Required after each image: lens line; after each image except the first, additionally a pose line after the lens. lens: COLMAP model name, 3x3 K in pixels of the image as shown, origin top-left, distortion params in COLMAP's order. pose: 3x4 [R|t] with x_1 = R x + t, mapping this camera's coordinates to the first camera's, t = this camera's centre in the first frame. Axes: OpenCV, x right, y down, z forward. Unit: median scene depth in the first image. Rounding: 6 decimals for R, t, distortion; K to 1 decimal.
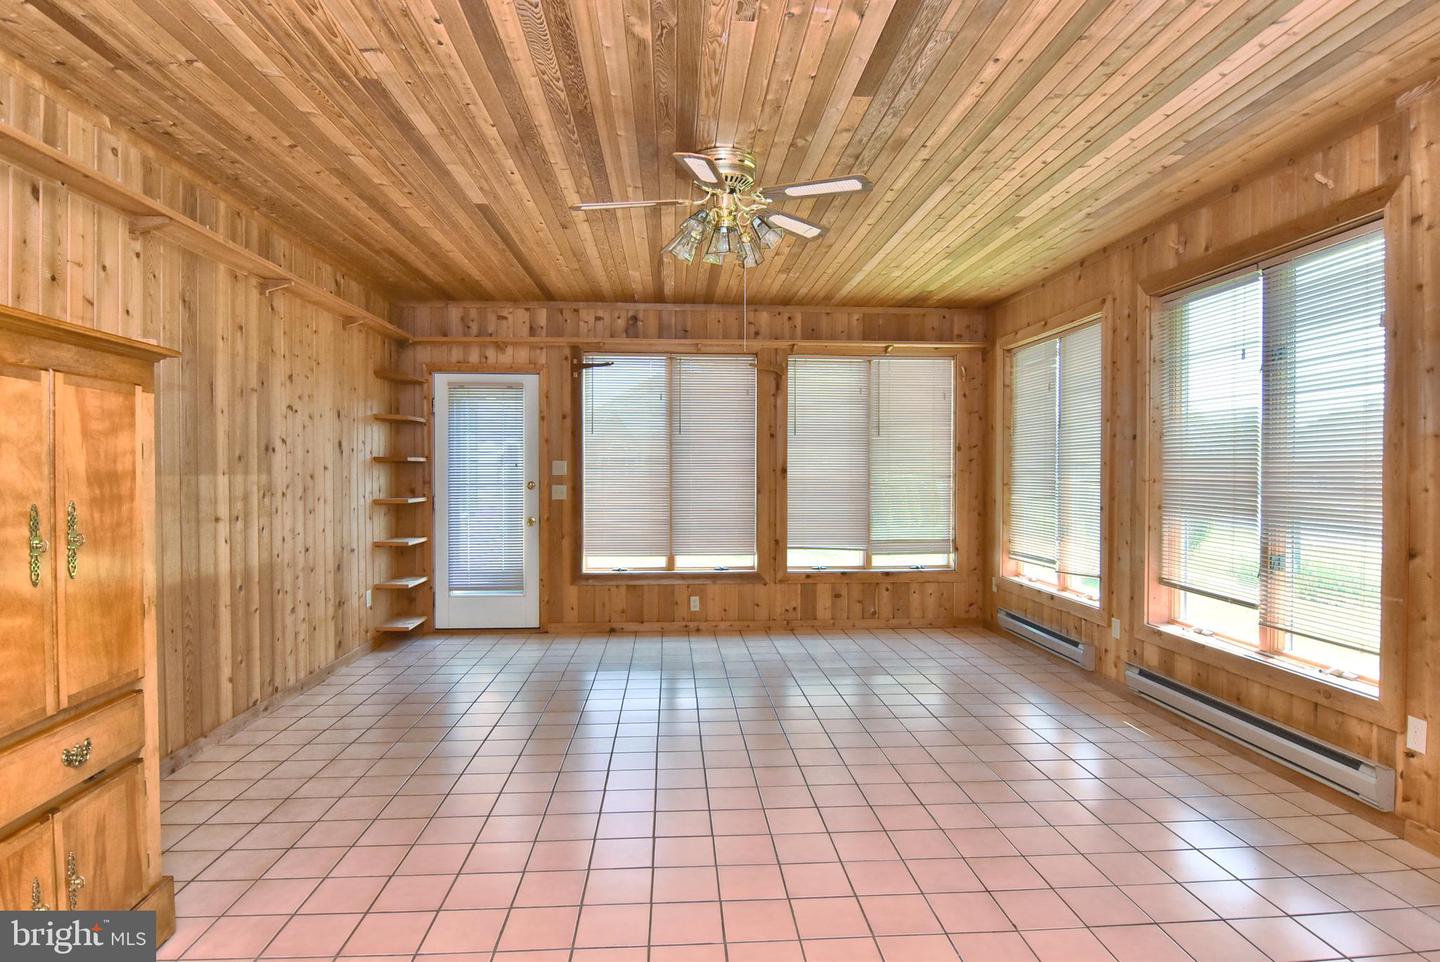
lens RADIAL K [[771.0, 0, 723.6], [0, 771.0, 480.5], [0, 0, 1]] dist [0.014380, -0.023345]
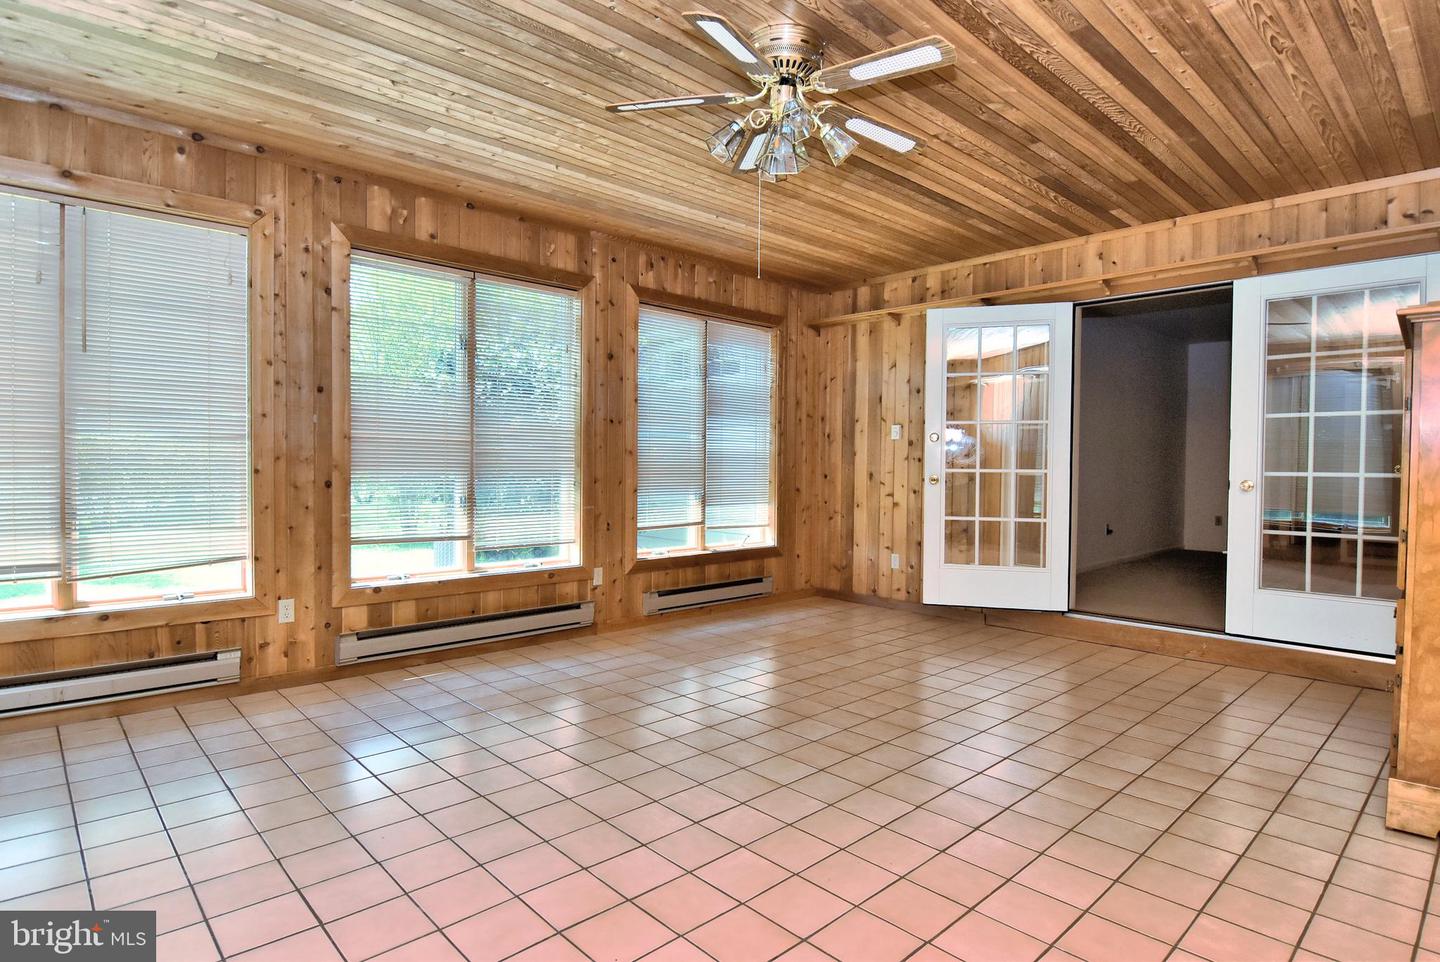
lens RADIAL K [[771.0, 0, 723.6], [0, 771.0, 480.5], [0, 0, 1]] dist [0.014380, -0.023345]
pose [[-0.628176, -0.027099, 0.777600, -0.532894], [-0.000850, 0.999417, 0.034142, 0.021346], [-0.778071, 0.020786, -0.627832, 1.362838]]
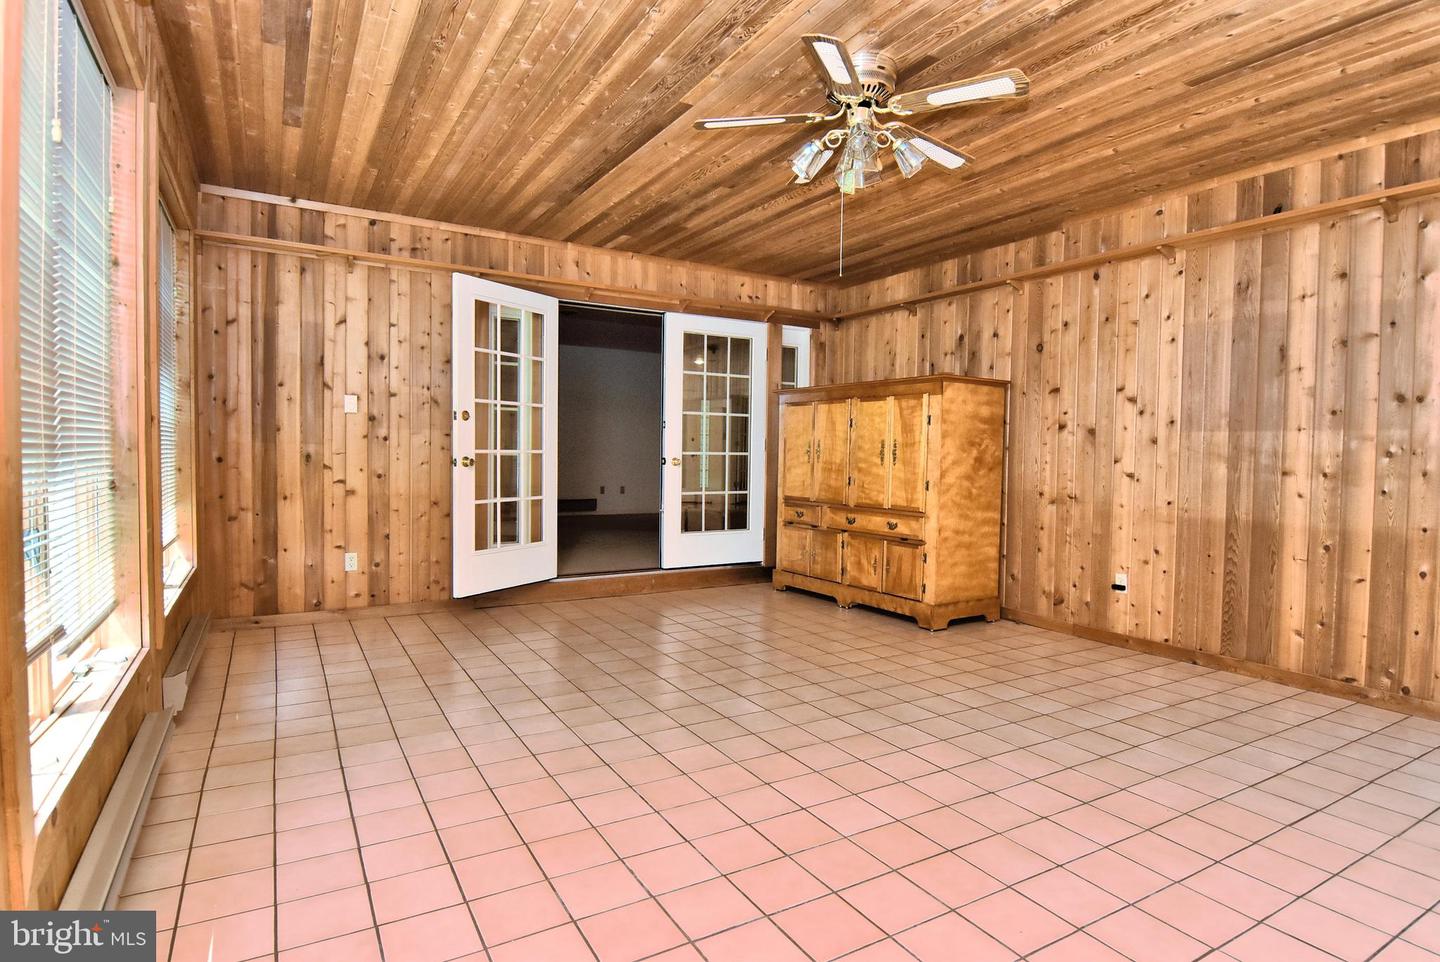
lens RADIAL K [[771.0, 0, 723.6], [0, 771.0, 480.5], [0, 0, 1]] dist [0.014380, -0.023345]
pose [[-0.899719, -0.000284, -0.436470, 0.468070], [-0.024010, 0.998518, 0.048843, 0.025563], [0.435810, 0.054424, -0.898392, 1.529372]]
